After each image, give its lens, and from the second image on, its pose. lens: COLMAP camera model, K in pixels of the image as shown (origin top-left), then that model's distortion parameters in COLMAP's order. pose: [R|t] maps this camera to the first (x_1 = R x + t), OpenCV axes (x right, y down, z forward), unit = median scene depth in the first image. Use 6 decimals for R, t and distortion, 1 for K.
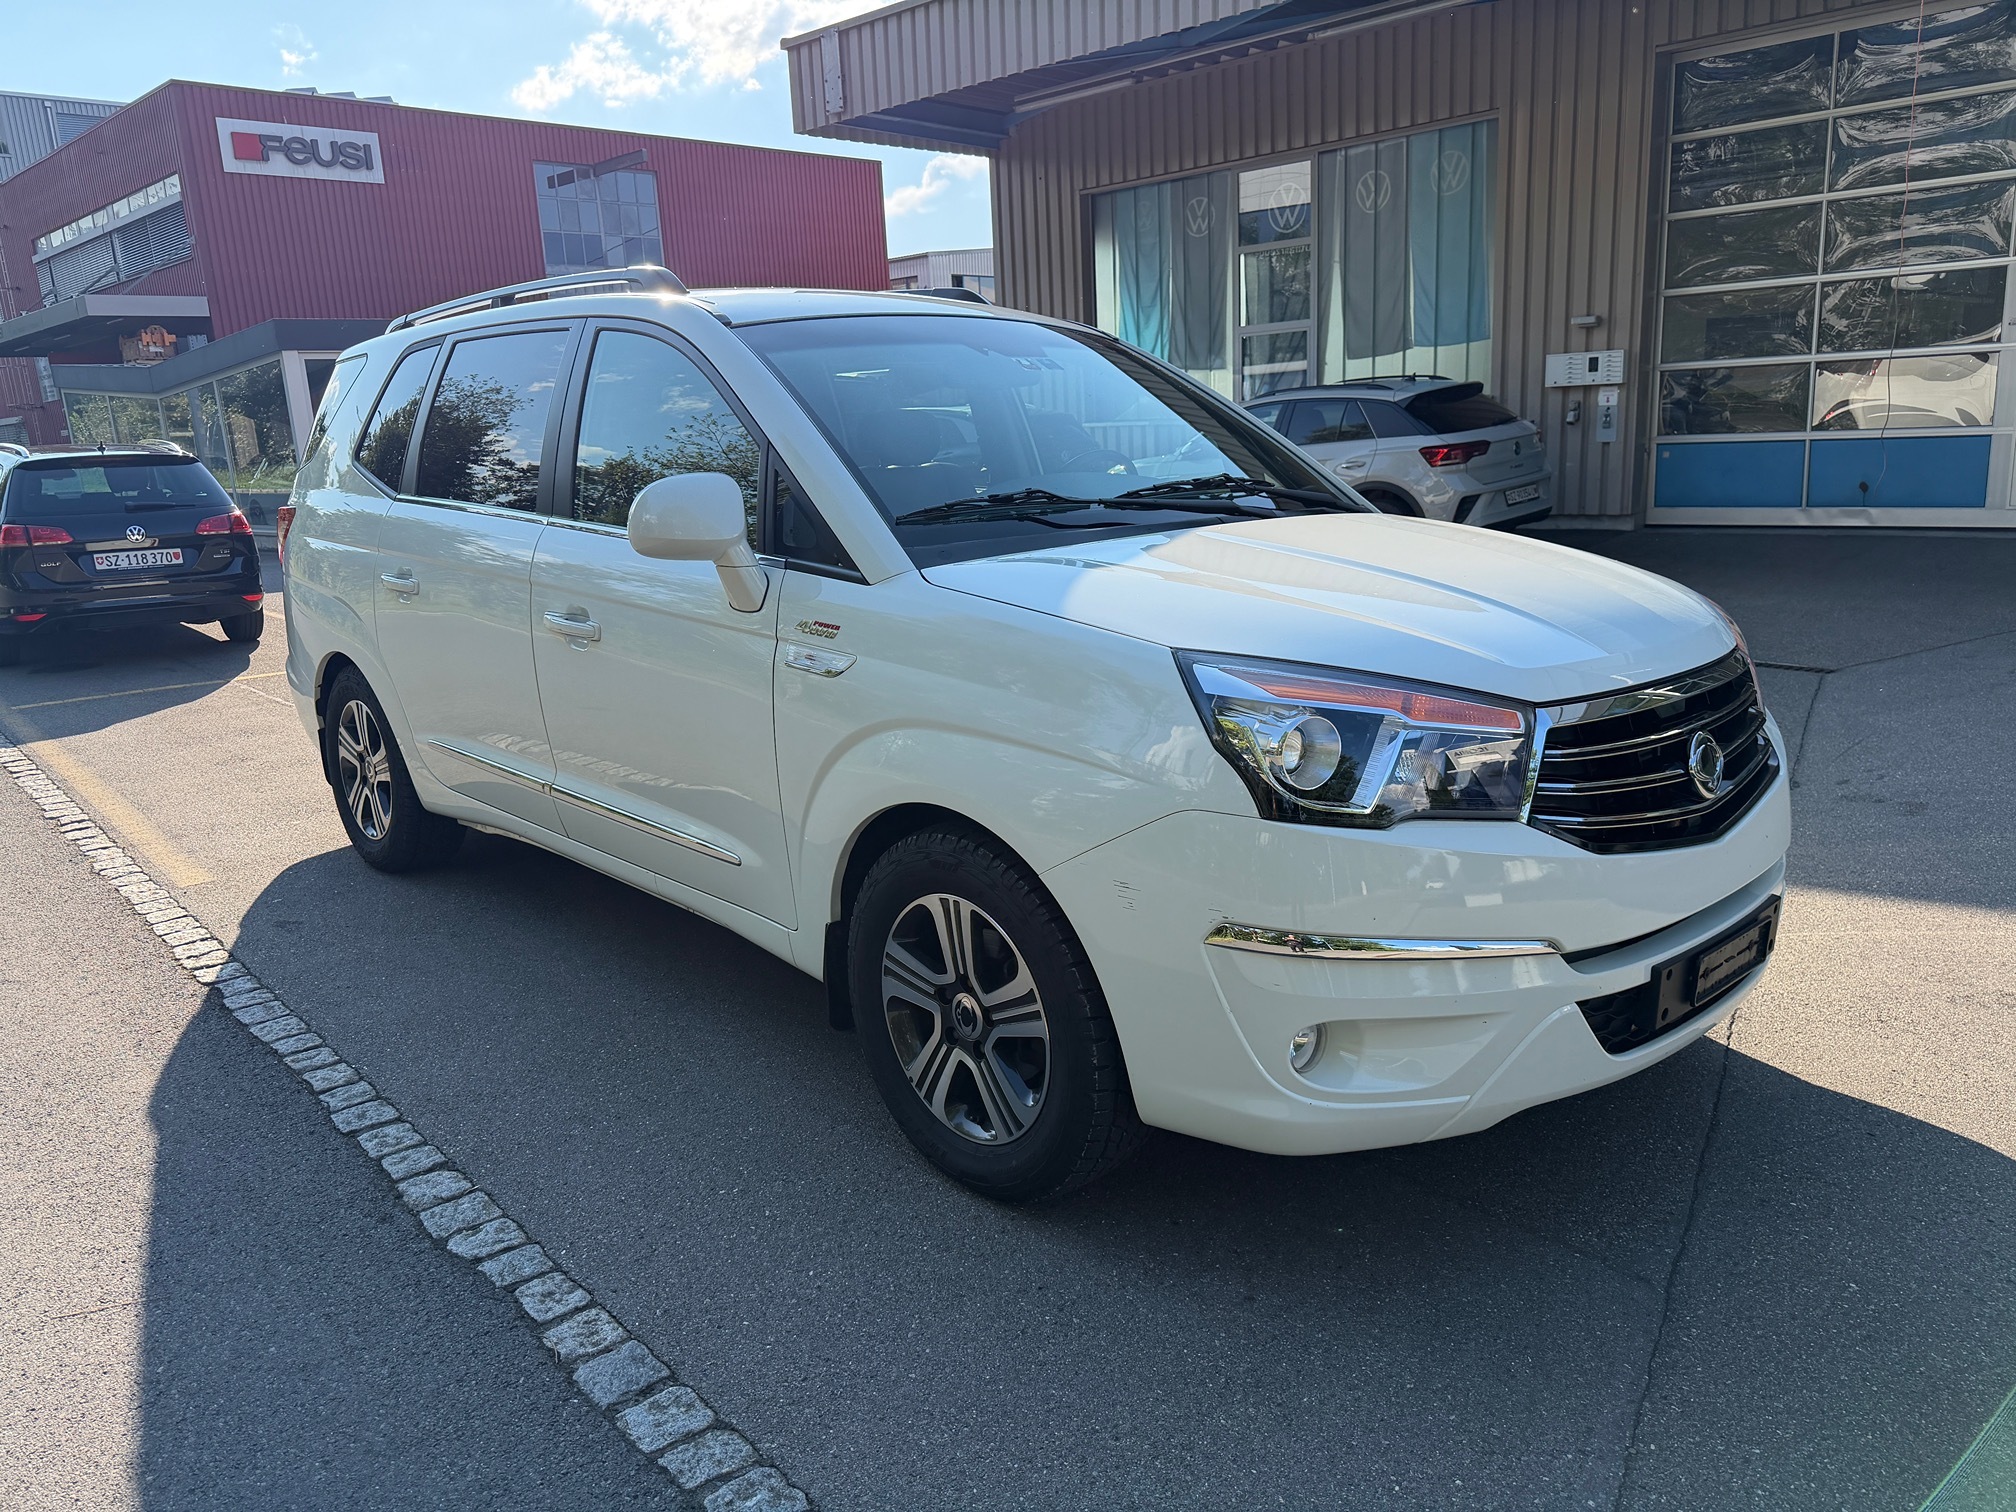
lens RADIAL K [[1449.8, 0, 995.9], [0, 1449.8, 756.3], [0, 0, 1]] dist [0.029581, -0.028511]
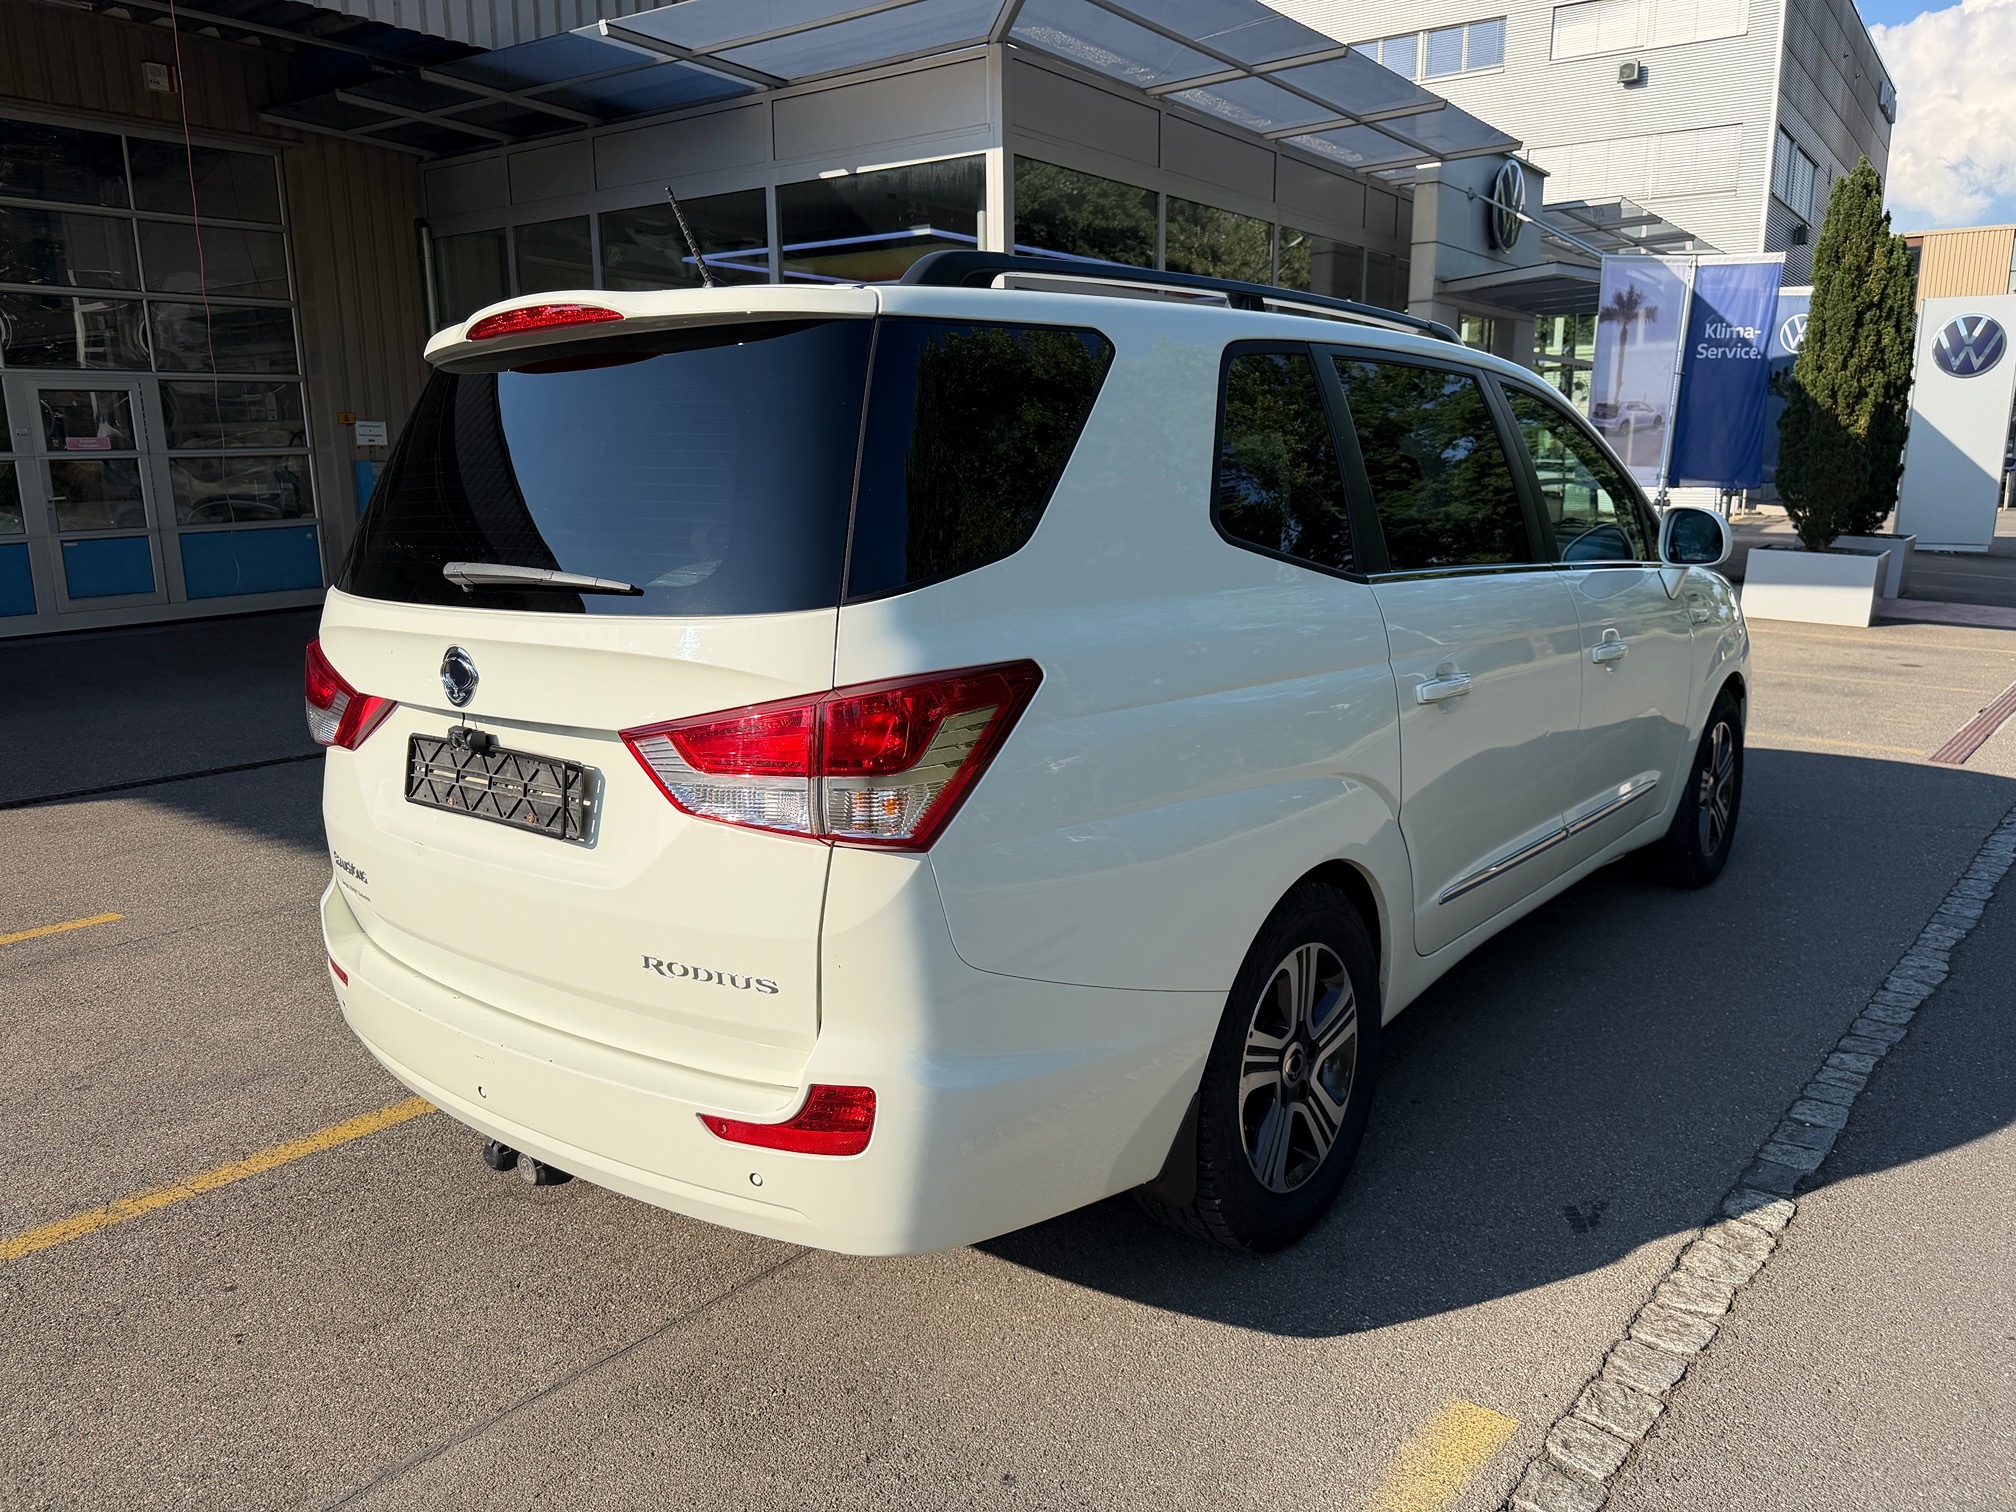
lens RADIAL K [[1449.8, 0, 995.9], [0, 1449.8, 756.3], [0, 0, 1]] dist [0.029581, -0.028511]
pose [[-0.149328, -0.154305, 0.976673, -1.325760], [0.243485, 0.951595, 0.187571, -0.338526], [-0.958340, 0.265815, -0.104529, 1.591150]]
